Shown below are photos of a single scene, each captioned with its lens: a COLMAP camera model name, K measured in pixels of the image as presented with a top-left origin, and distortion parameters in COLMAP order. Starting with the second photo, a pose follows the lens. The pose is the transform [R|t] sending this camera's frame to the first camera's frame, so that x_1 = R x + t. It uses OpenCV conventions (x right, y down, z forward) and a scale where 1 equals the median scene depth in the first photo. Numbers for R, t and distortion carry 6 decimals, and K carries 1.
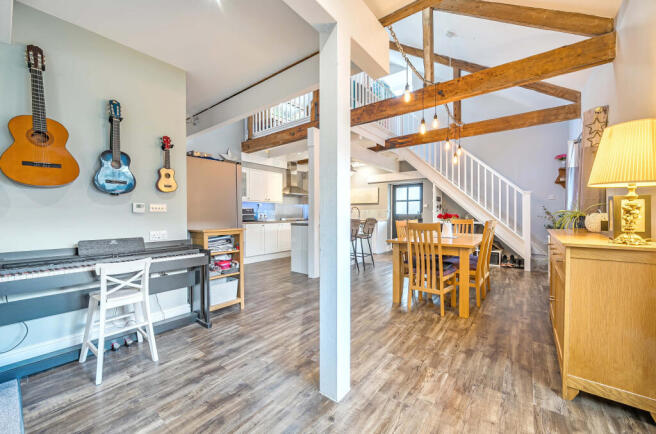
lens RADIAL K [[252.1, 0, 330.5], [0, 252.1, 213.2], [0, 0, 1]] dist [0.000366, 0.000005]
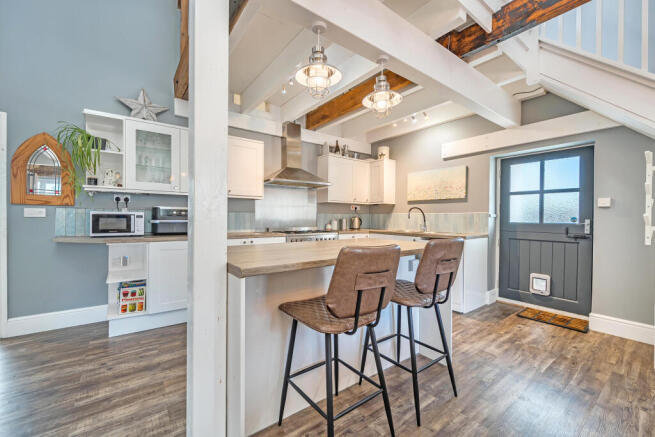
lens RADIAL K [[267.7, 0, 324.6], [0, 267.7, 219.2], [0, 0, 1]] dist [-0.001552, 0.000186]
pose [[0.960238, 0.010900, -0.278970, 0.075080], [-0.010762, 0.999940, 0.002026, 0.000469], [0.278975, 0.001057, 0.960298, 0.447367]]
